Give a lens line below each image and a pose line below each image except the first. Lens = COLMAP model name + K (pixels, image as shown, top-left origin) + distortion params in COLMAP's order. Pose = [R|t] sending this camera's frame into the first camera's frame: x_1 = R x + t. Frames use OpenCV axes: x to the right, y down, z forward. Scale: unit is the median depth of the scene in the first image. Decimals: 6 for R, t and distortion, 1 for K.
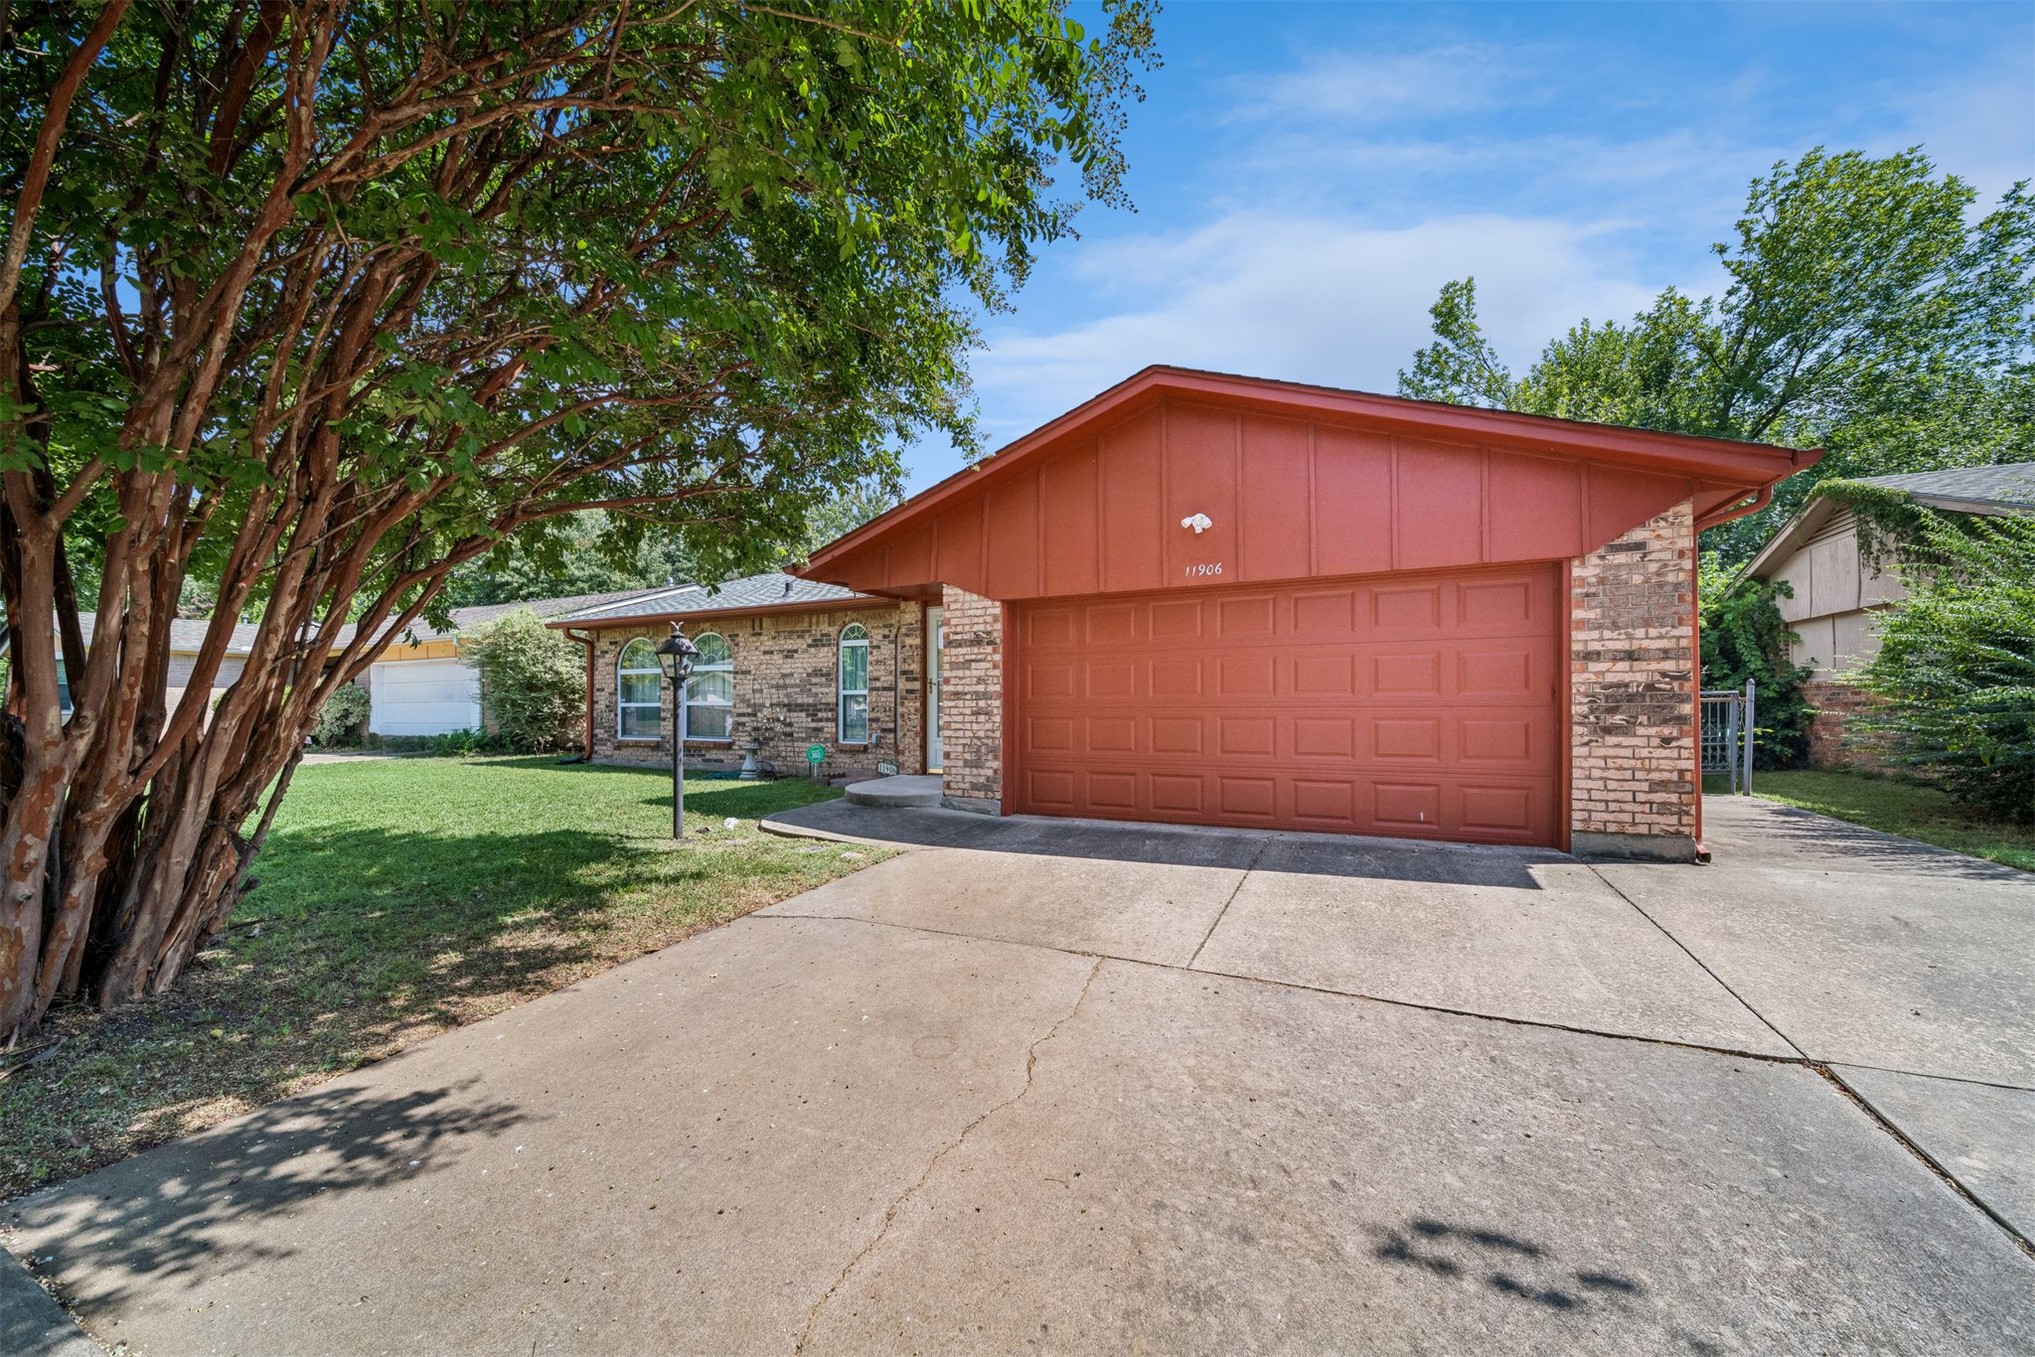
lens RADIAL K [[714.0, 0, 1029.7], [0, 714.0, 685.7], [0, 0, 1]] dist [0.000153, -0.000732]
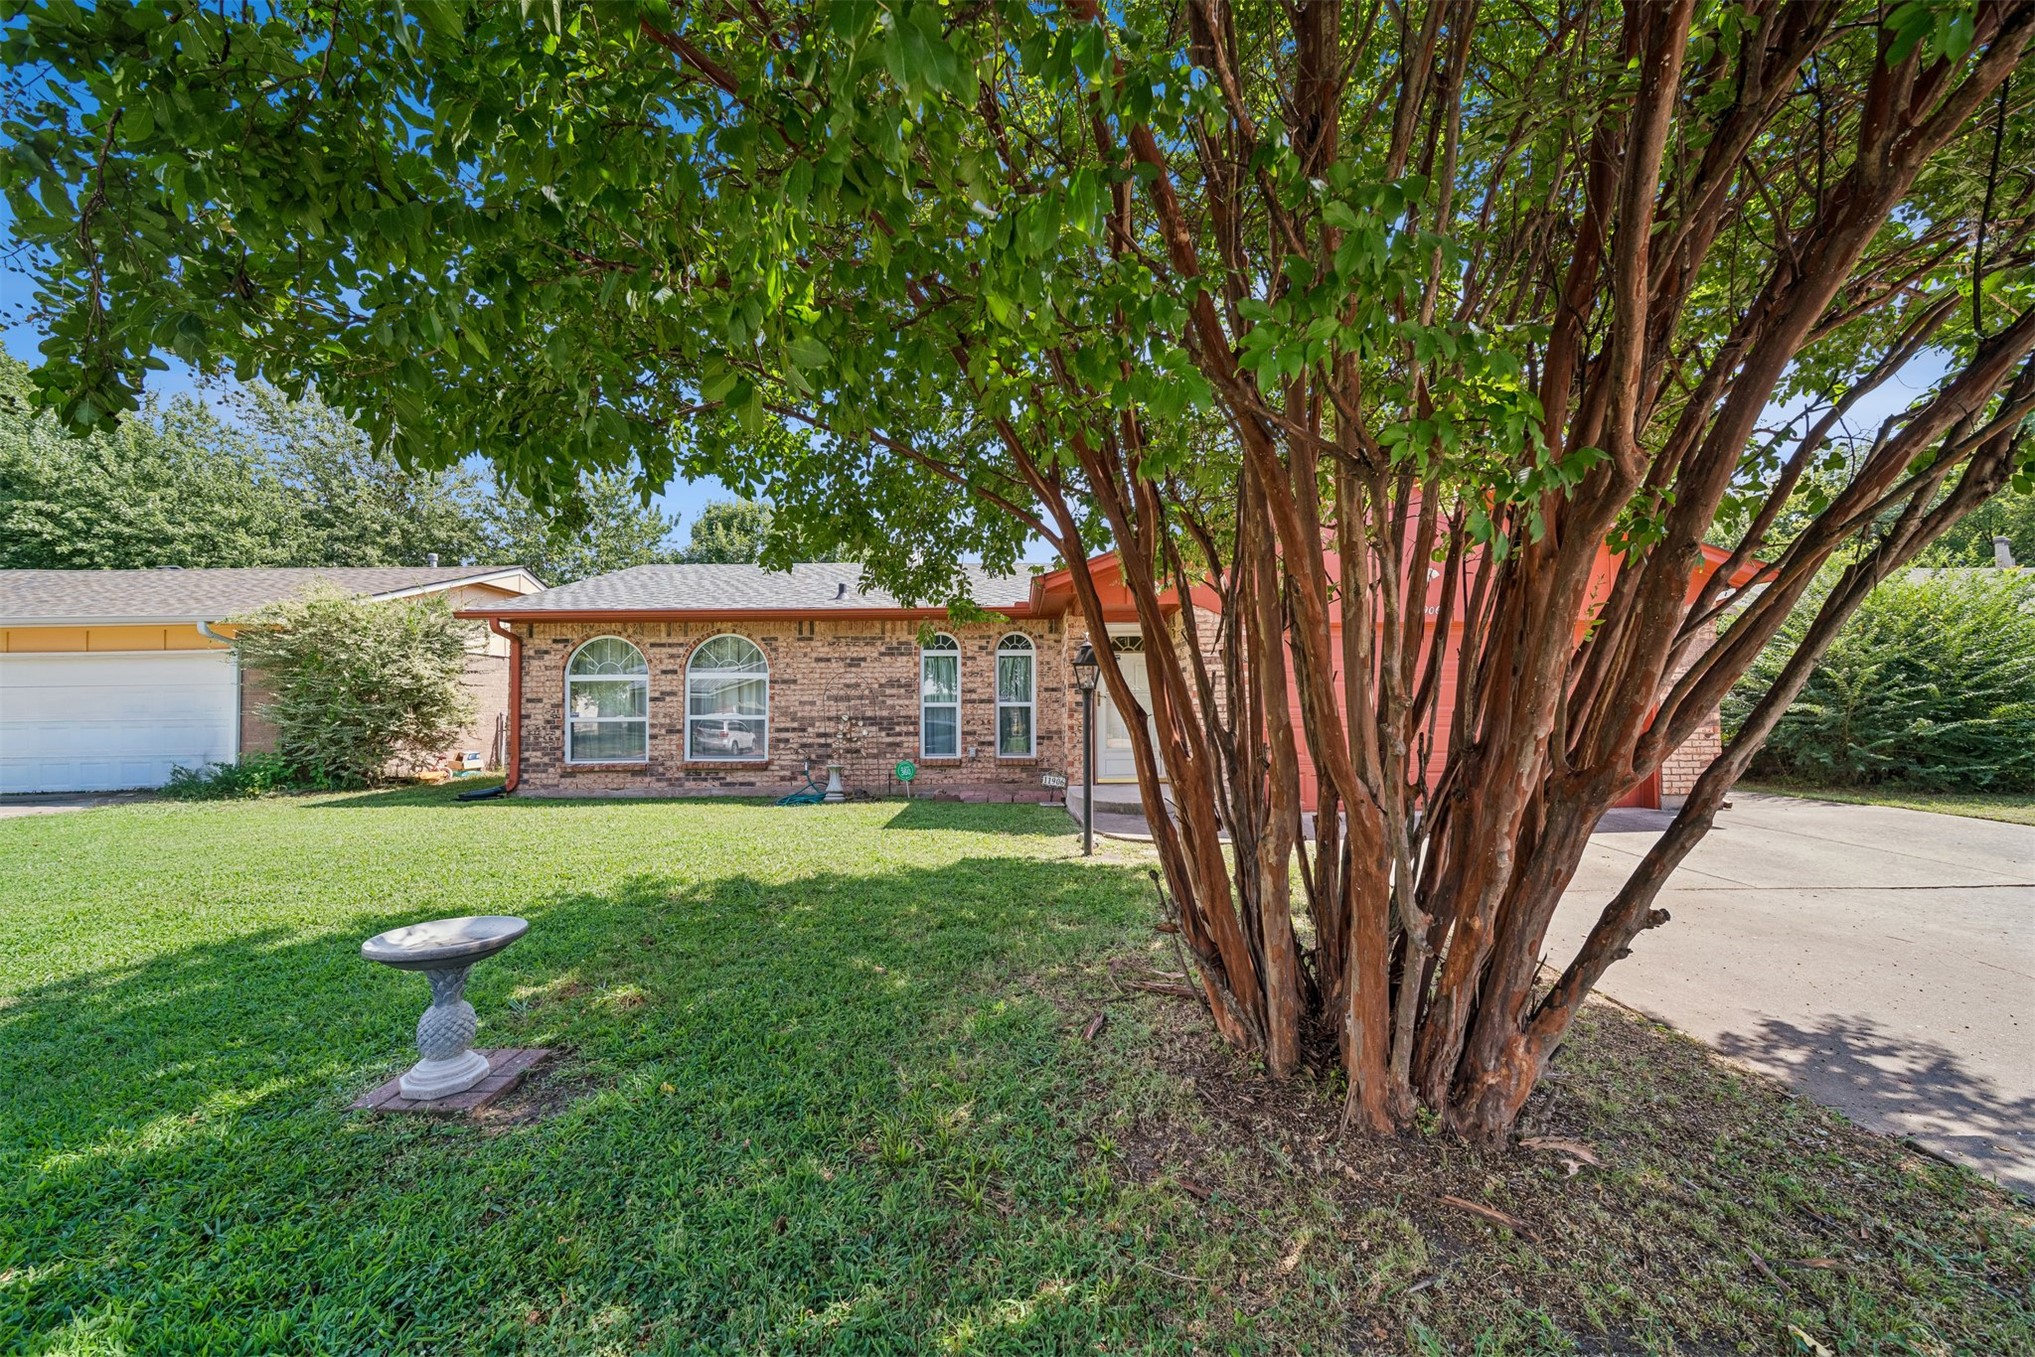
lens RADIAL K [[714.0, 0, 1025.7], [0, 714.0, 687.2], [0, 0, 1]] dist [0.000153, -0.000732]
pose [[0.902353, 0.012323, 0.430821, -0.684860], [-0.006095, 0.999856, -0.015834, 0.000556], [-0.430954, 0.011662, 0.902299, 0.108540]]
